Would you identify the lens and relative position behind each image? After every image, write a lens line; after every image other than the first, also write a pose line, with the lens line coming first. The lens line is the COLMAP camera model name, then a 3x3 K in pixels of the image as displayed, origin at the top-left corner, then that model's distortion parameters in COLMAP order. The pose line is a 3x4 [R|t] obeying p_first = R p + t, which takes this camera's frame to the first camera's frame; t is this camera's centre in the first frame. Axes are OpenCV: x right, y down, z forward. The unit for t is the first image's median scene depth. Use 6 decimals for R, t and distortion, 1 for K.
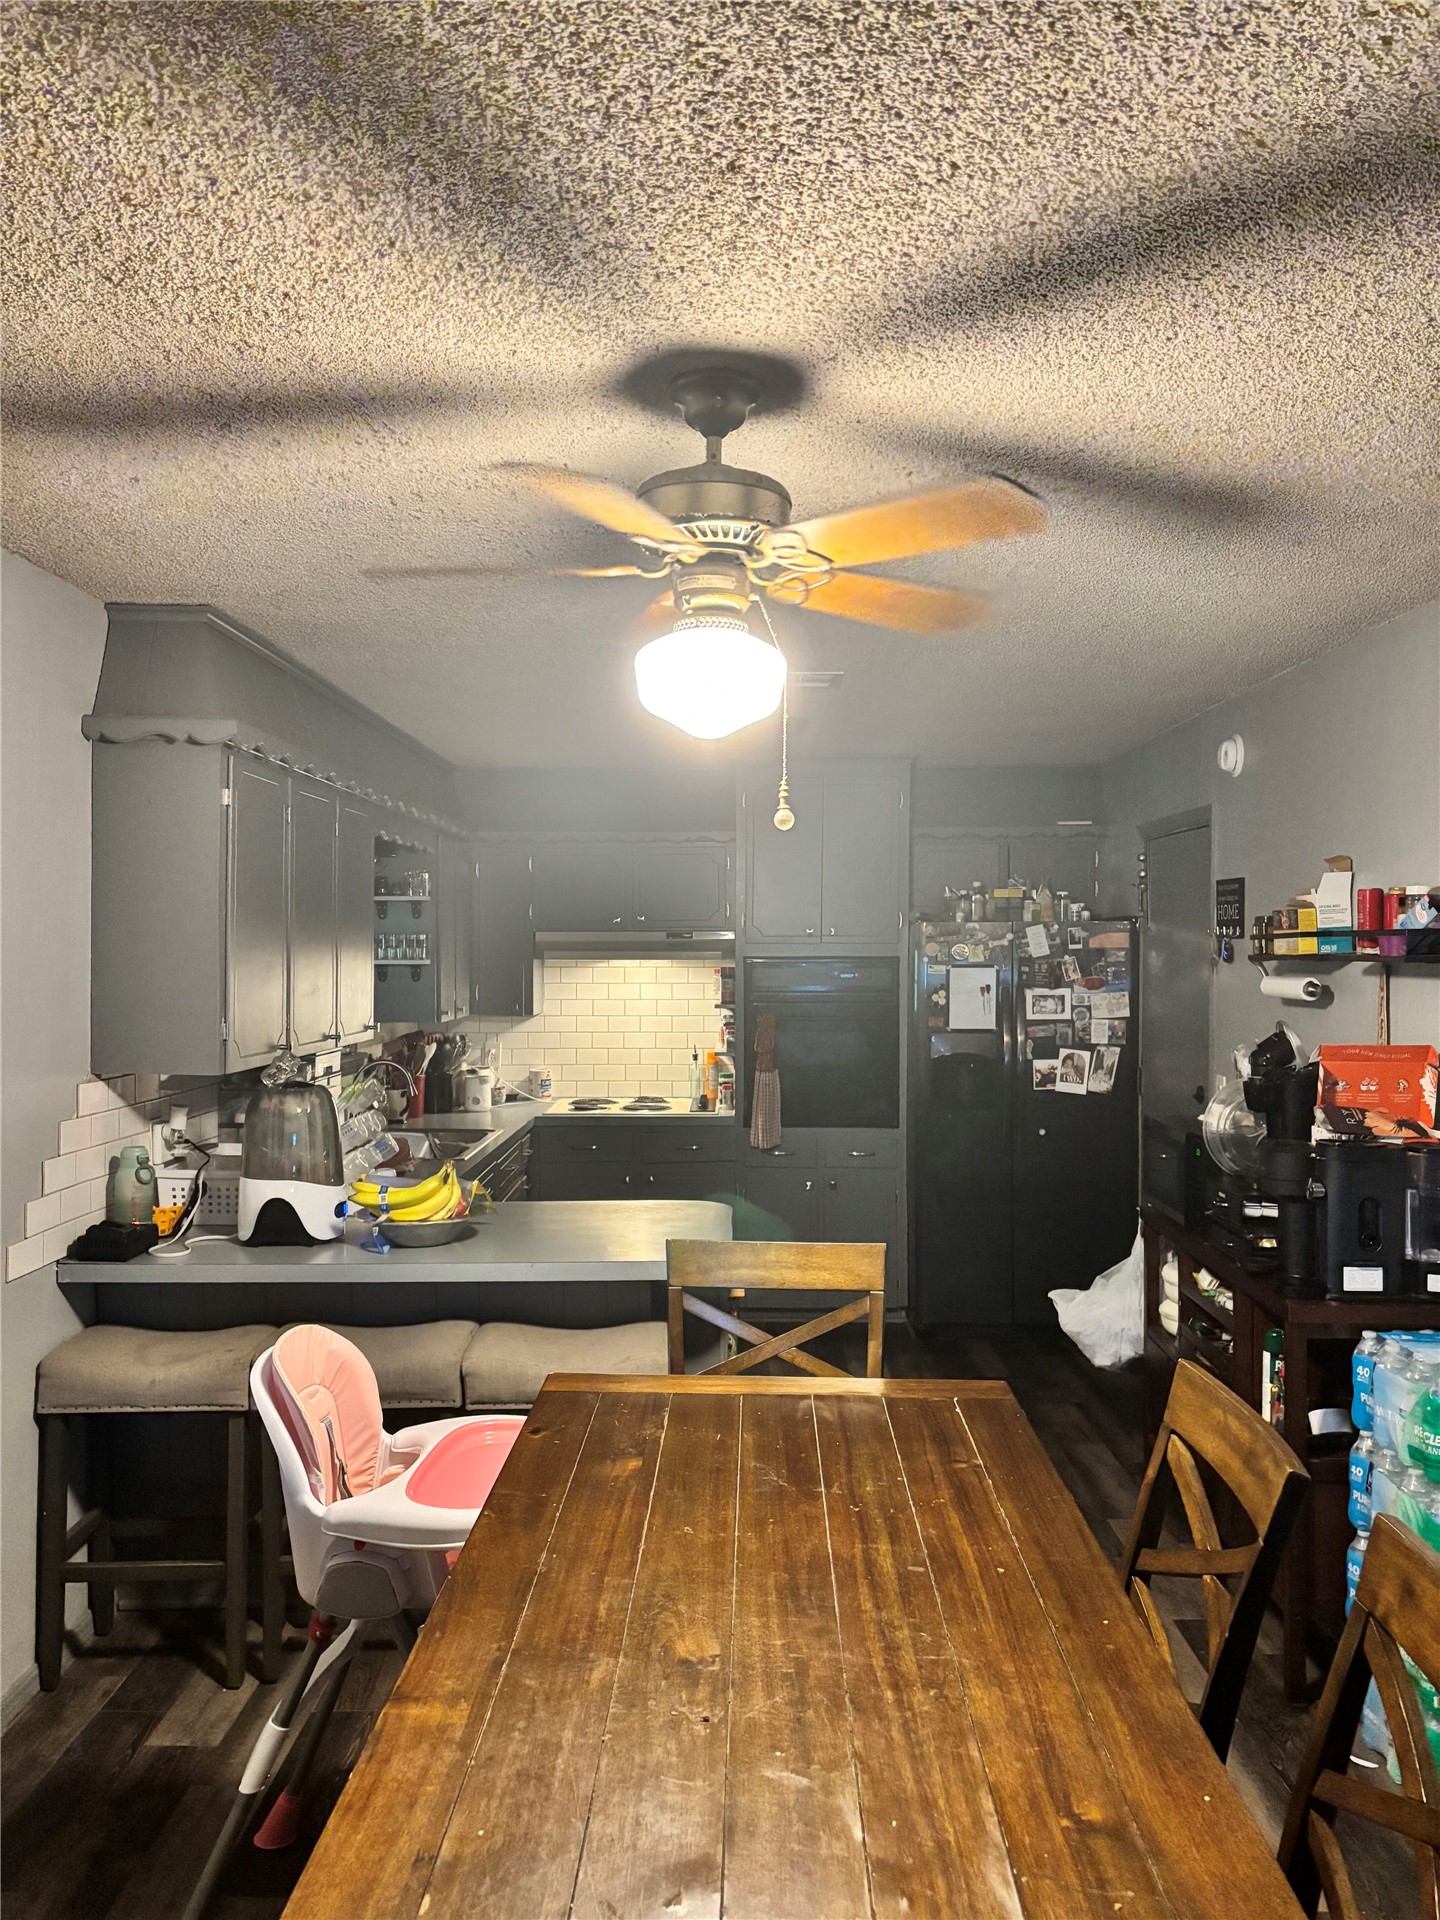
lens RADIAL K [[1502.0, 0, 714.7], [0, 1502.0, 948.8], [0, 0, 1]] dist [0.034827, -0.020091]
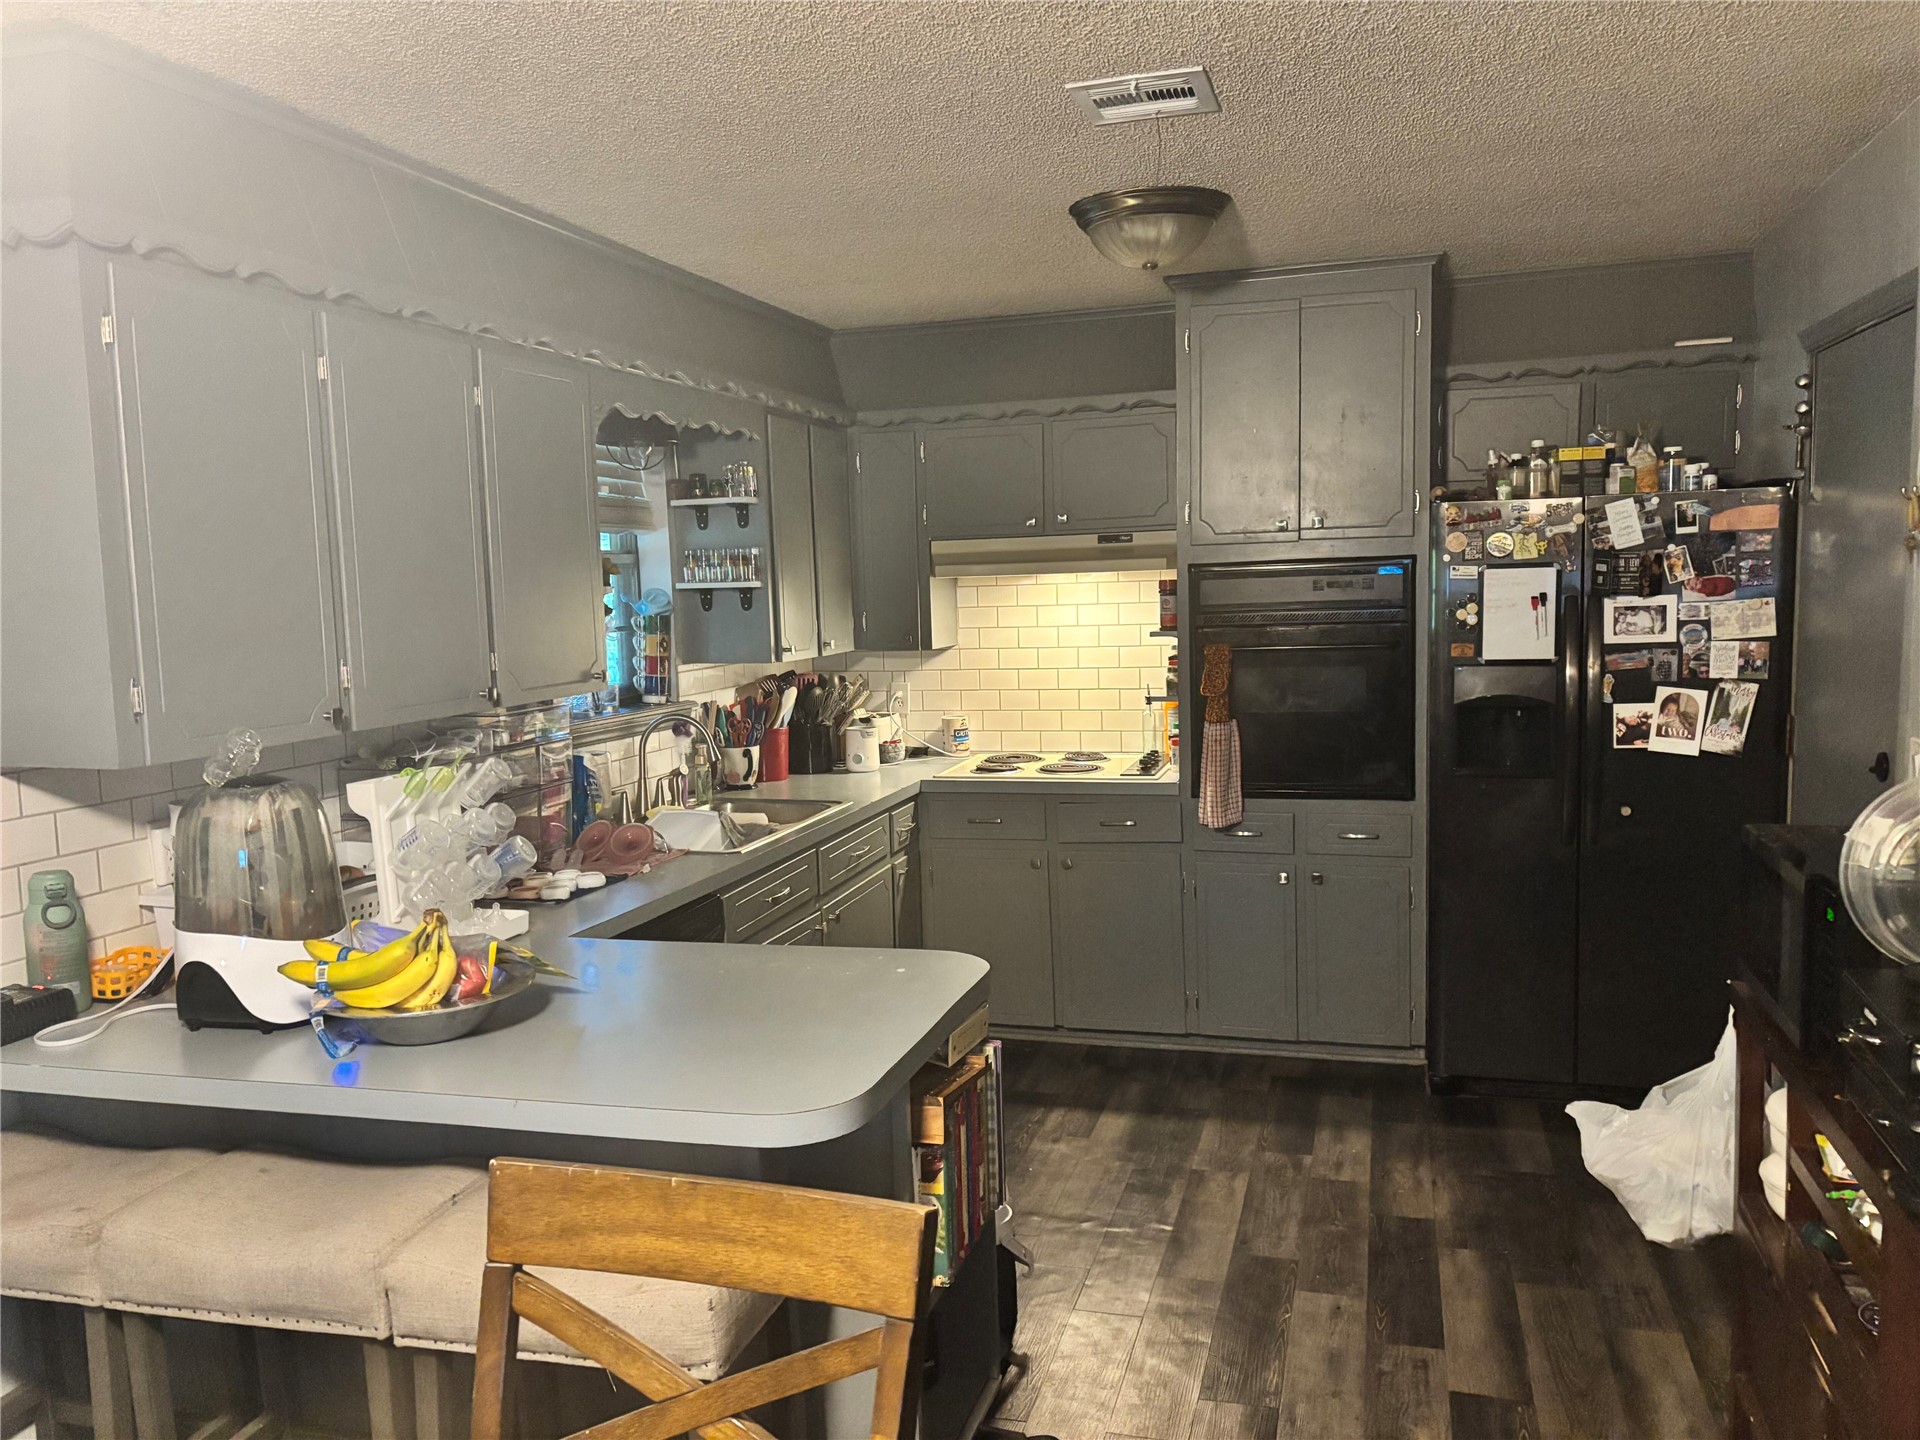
lens RADIAL K [[1502.0, 0, 965.5], [0, 1502.0, 740.7], [0, 0, 1]] dist [0.034827, -0.020091]
pose [[0.964563, -0.001616, -0.263847, 0.111233], [0.031767, 0.993419, 0.110046, 0.007231], [0.261932, -0.114528, 0.958267, 0.281315]]
